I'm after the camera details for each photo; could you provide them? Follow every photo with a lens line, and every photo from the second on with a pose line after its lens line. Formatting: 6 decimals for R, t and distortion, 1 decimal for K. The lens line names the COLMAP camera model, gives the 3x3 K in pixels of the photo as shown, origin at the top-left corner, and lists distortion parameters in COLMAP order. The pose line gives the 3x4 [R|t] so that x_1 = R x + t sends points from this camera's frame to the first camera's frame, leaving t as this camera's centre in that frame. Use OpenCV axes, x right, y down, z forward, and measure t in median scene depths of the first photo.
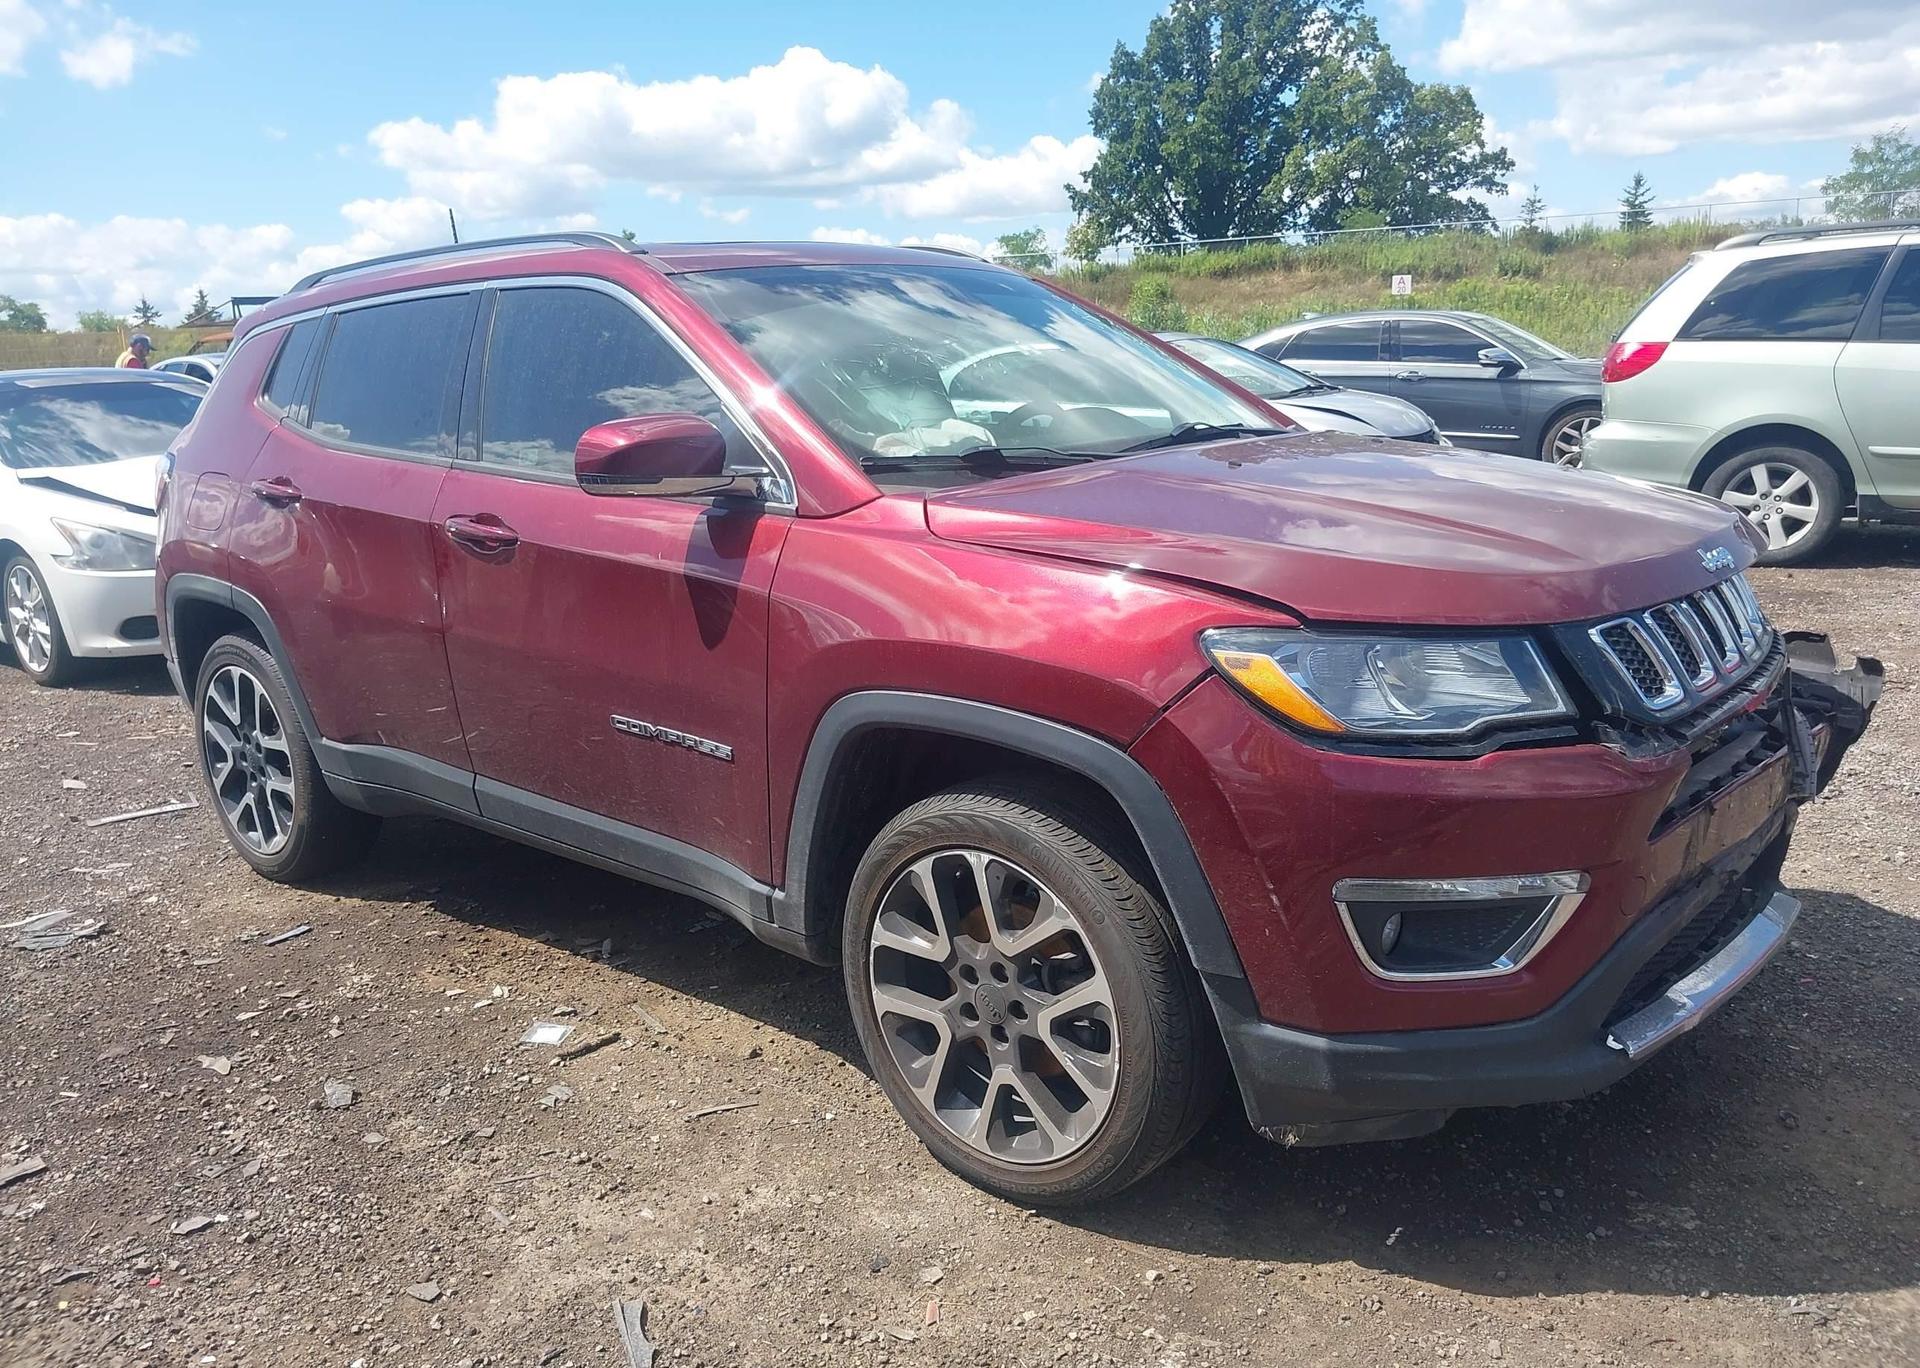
lens RADIAL K [[1560.7, 0, 973.6], [0, 1560.7, 656.9], [0, 0, 1]] dist [-0.000652, 0.008618]
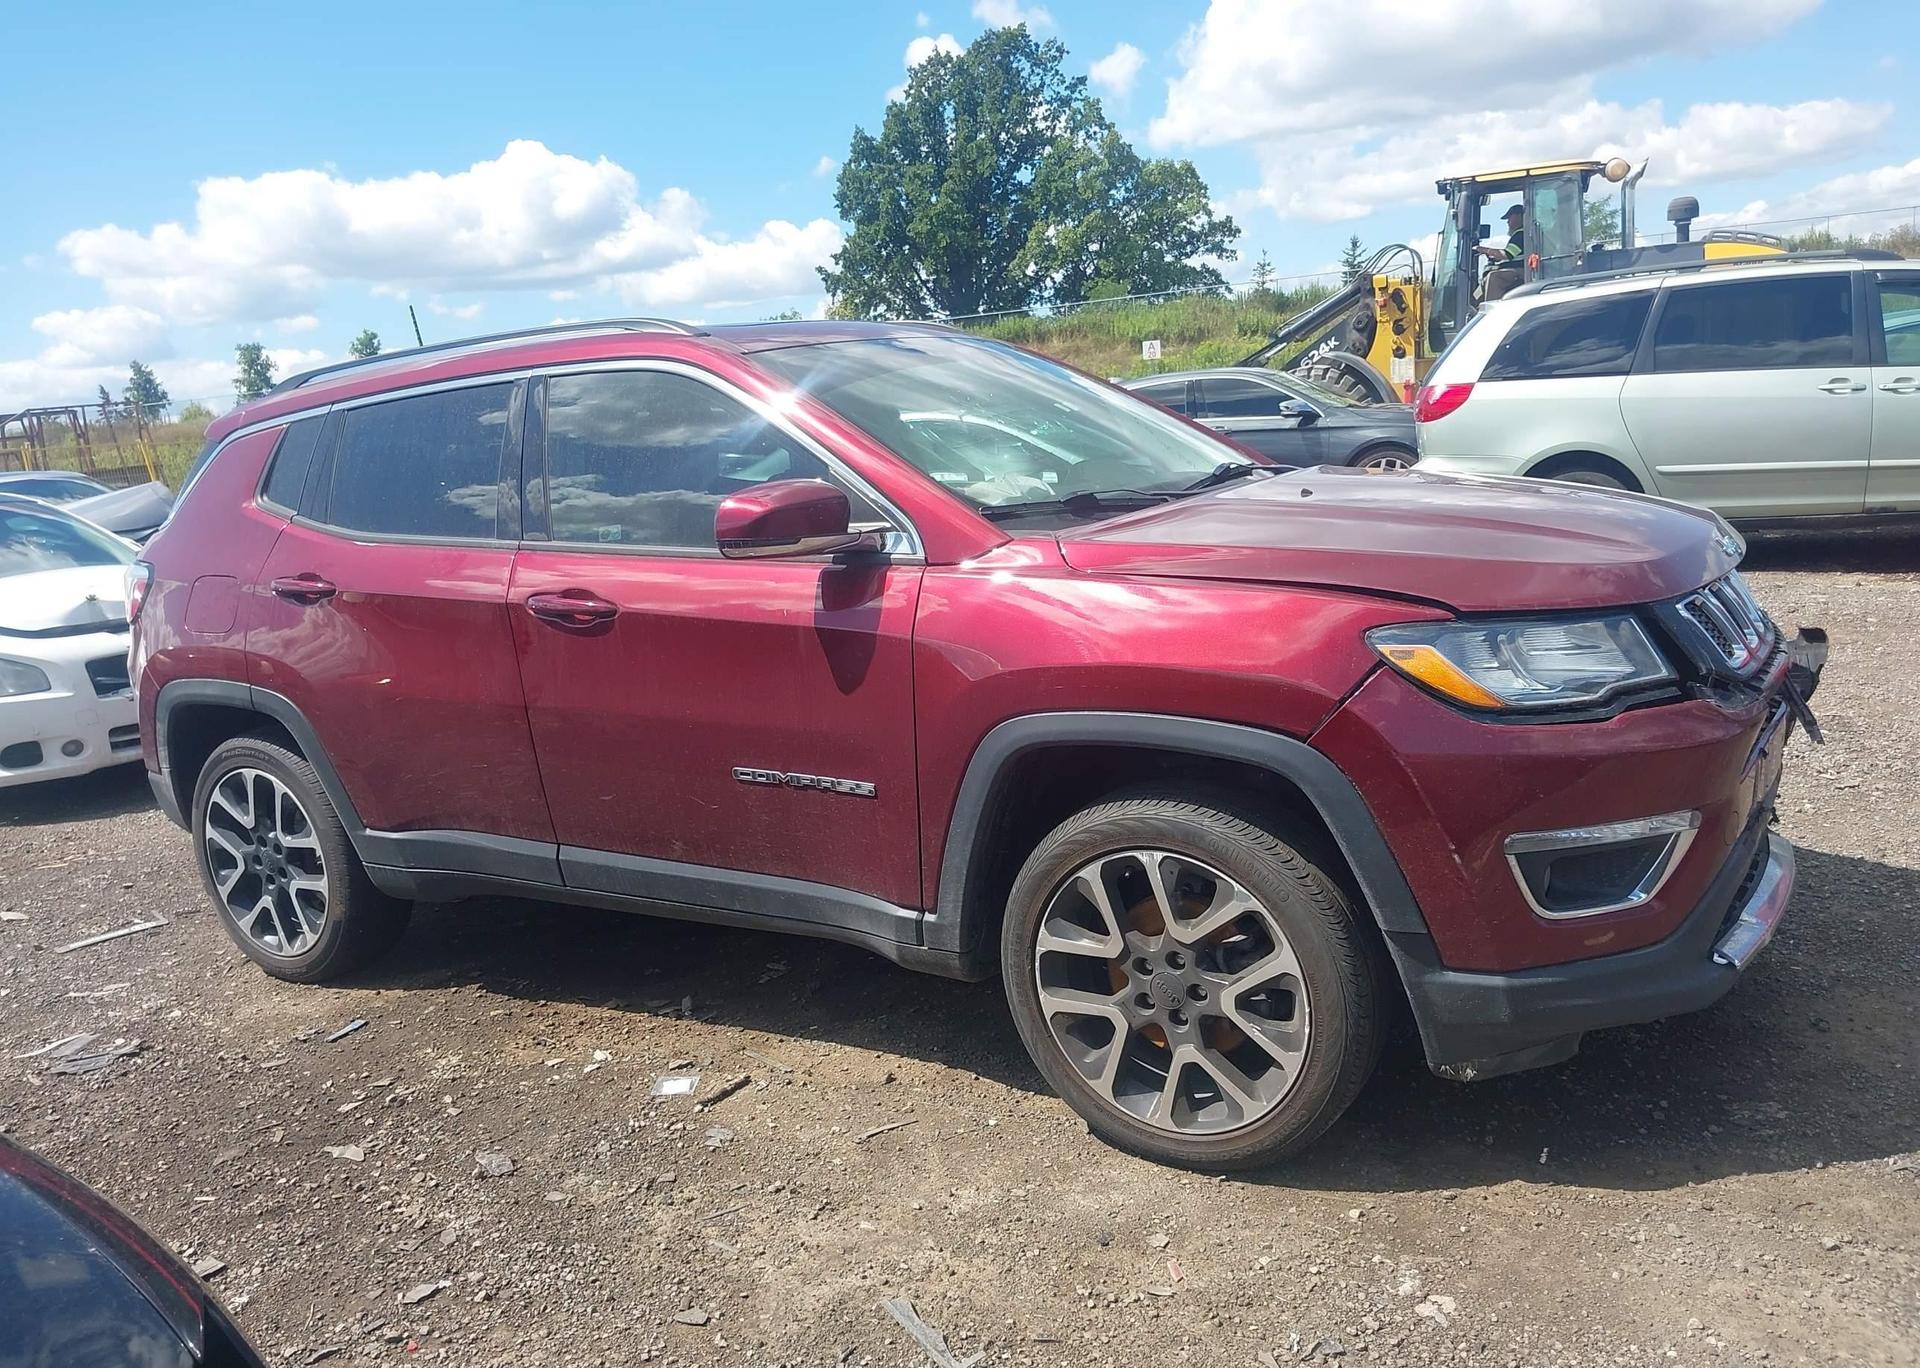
lens RADIAL K [[1550.3, 0, 967.0], [0, 1550.3, 680.0], [0, 0, 1]] dist [0.023121, -0.035879]
pose [[0.986289, -0.076348, 0.146302, -0.016398], [0.081249, 0.996306, -0.027812, 0.001485], [-0.143638, 0.039318, 0.988849, -0.003877]]
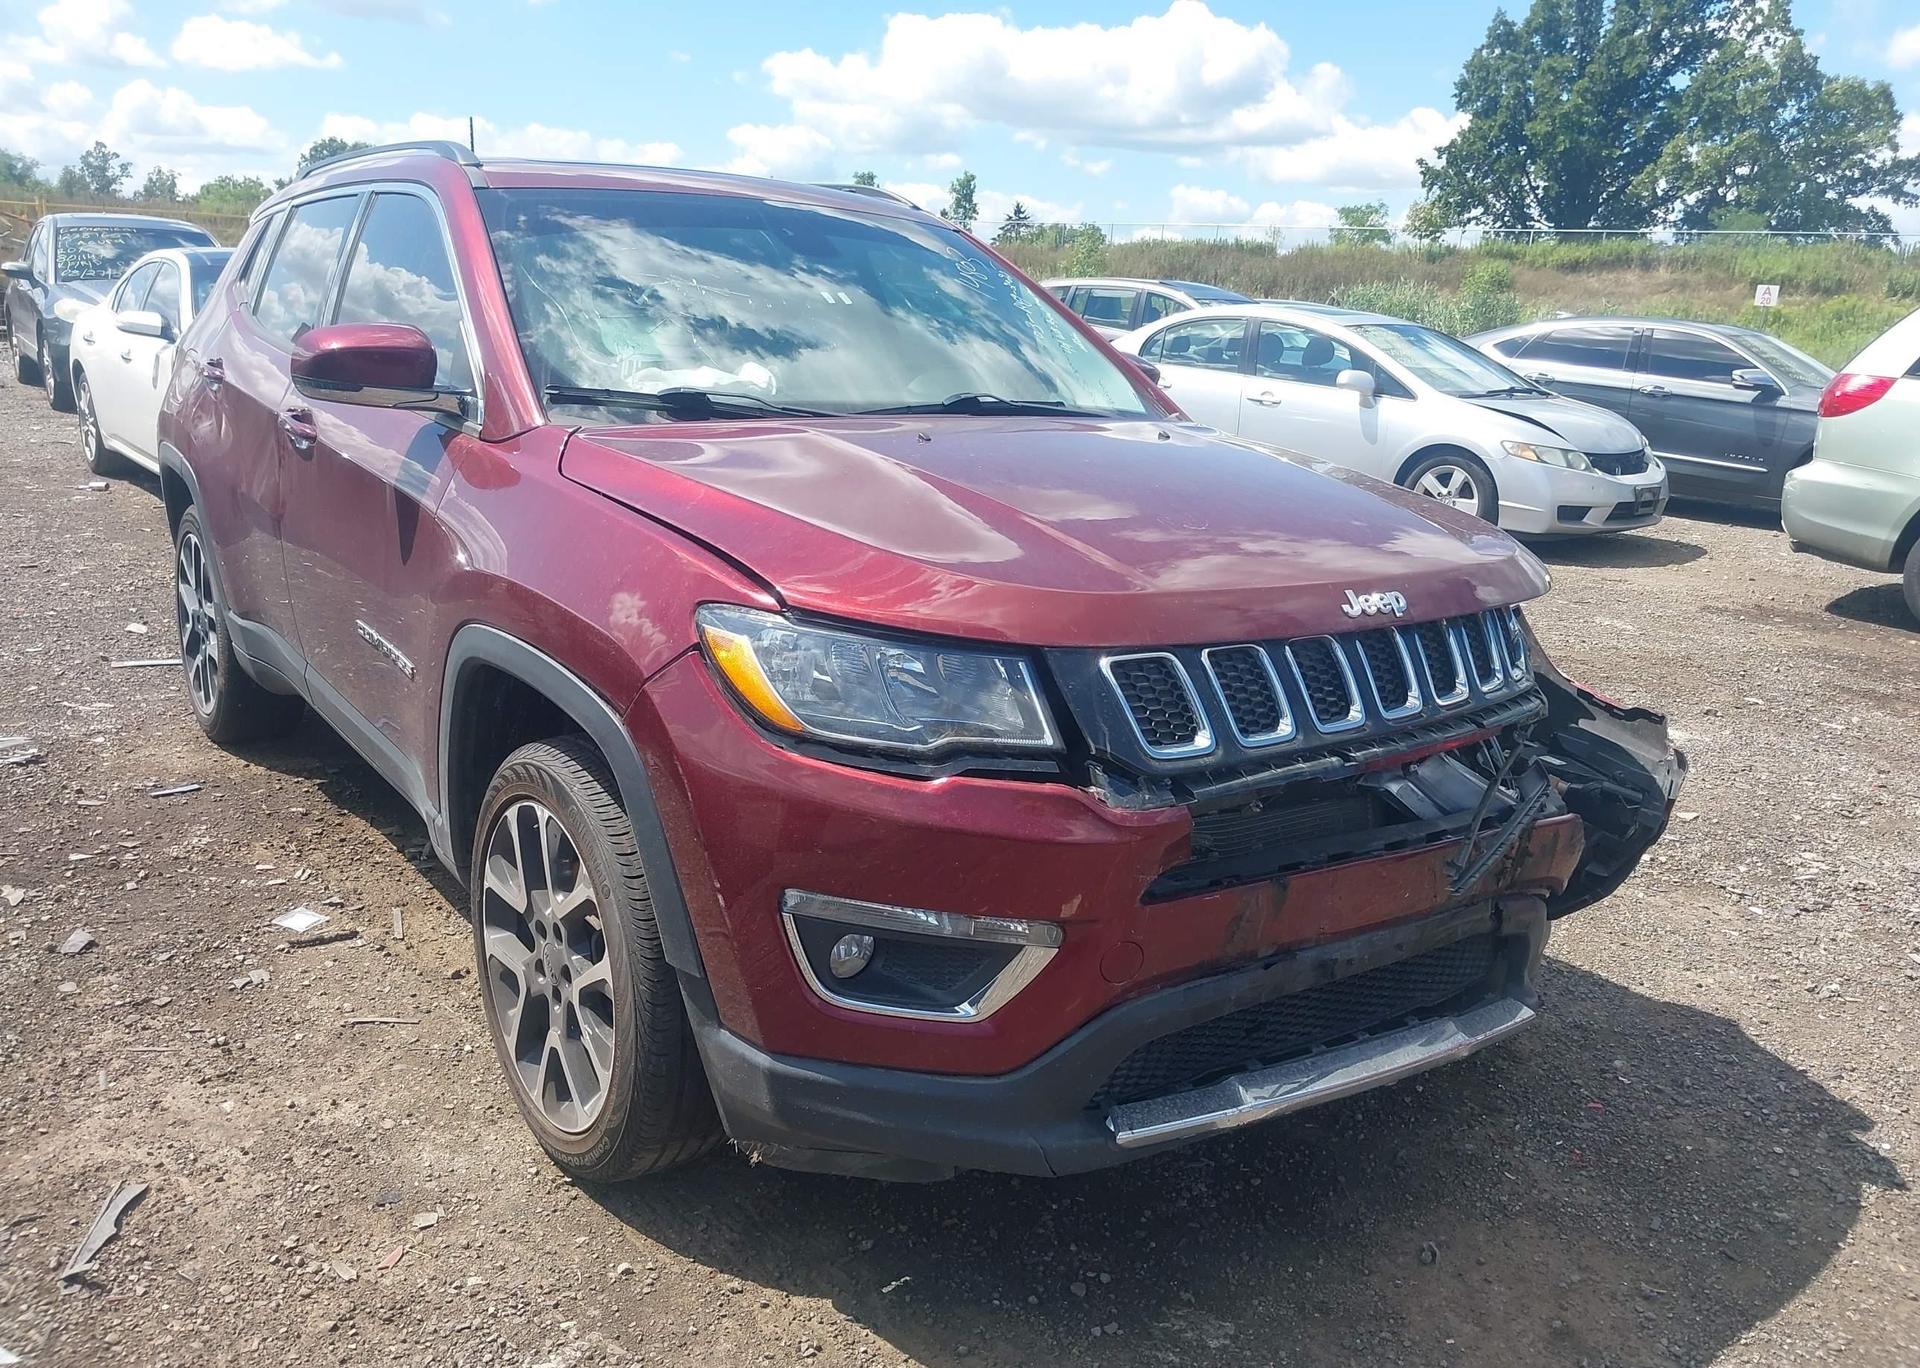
lens RADIAL K [[1550.3, 0, 967.0], [0, 1550.3, 680.0], [0, 0, 1]] dist [0.023121, -0.035879]
pose [[0.970962, 0.139966, -0.194017, 0.025533], [-0.131983, 0.989805, 0.053545, -0.002175], [0.199533, -0.026383, 0.979536, 0.006786]]
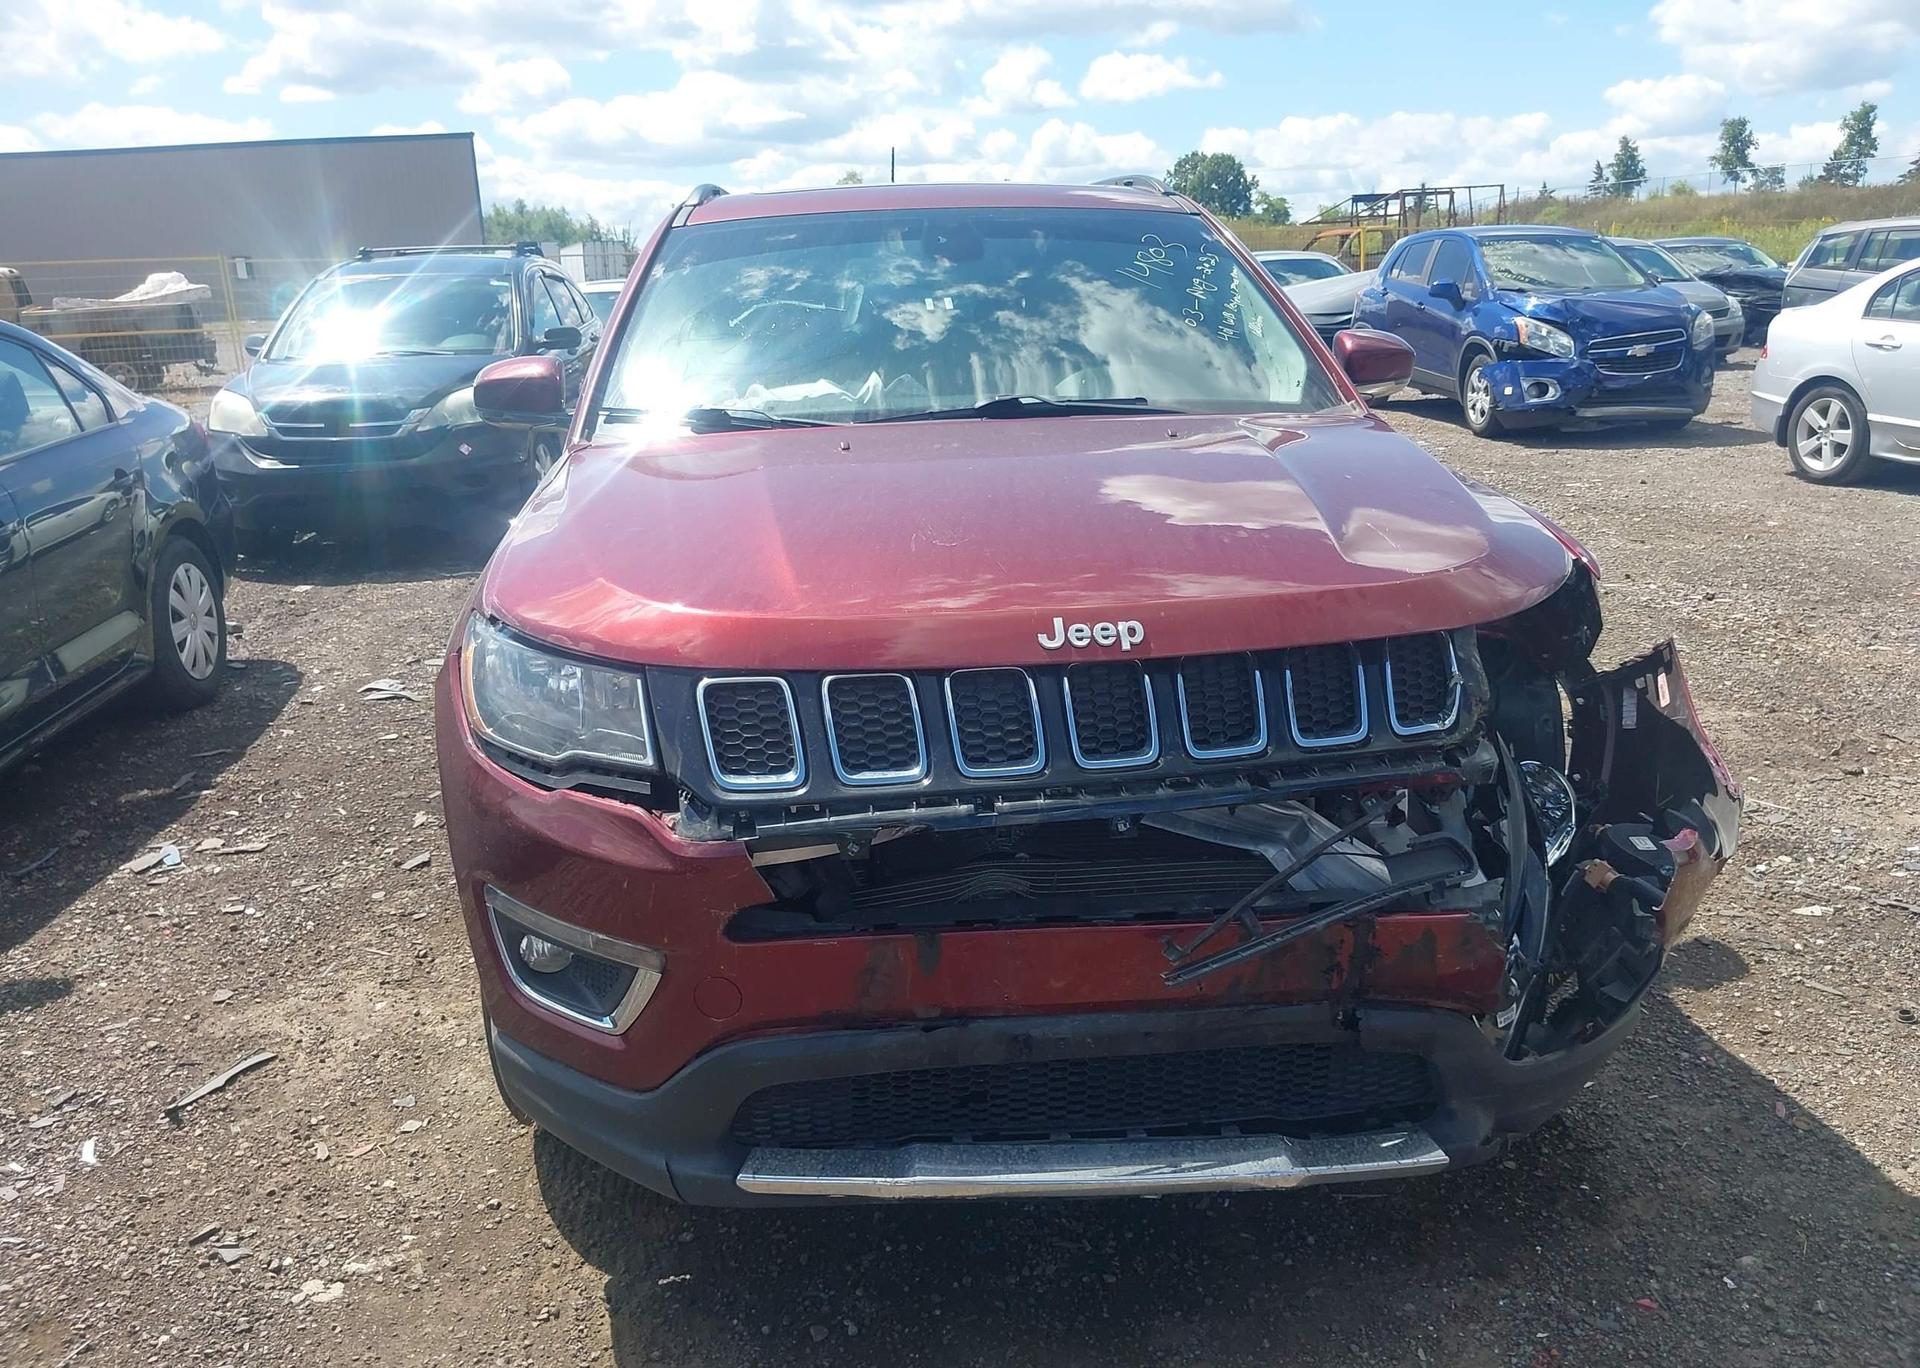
lens RADIAL K [[1550.3, 0, 967.0], [0, 1550.3, 680.0], [0, 0, 1]] dist [0.023121, -0.035879]
pose [[0.721496, 0.191111, -0.665523, 0.138357], [-0.135318, 0.981540, 0.135161, -0.023808], [0.679068, -0.007461, 0.734037, 0.075349]]
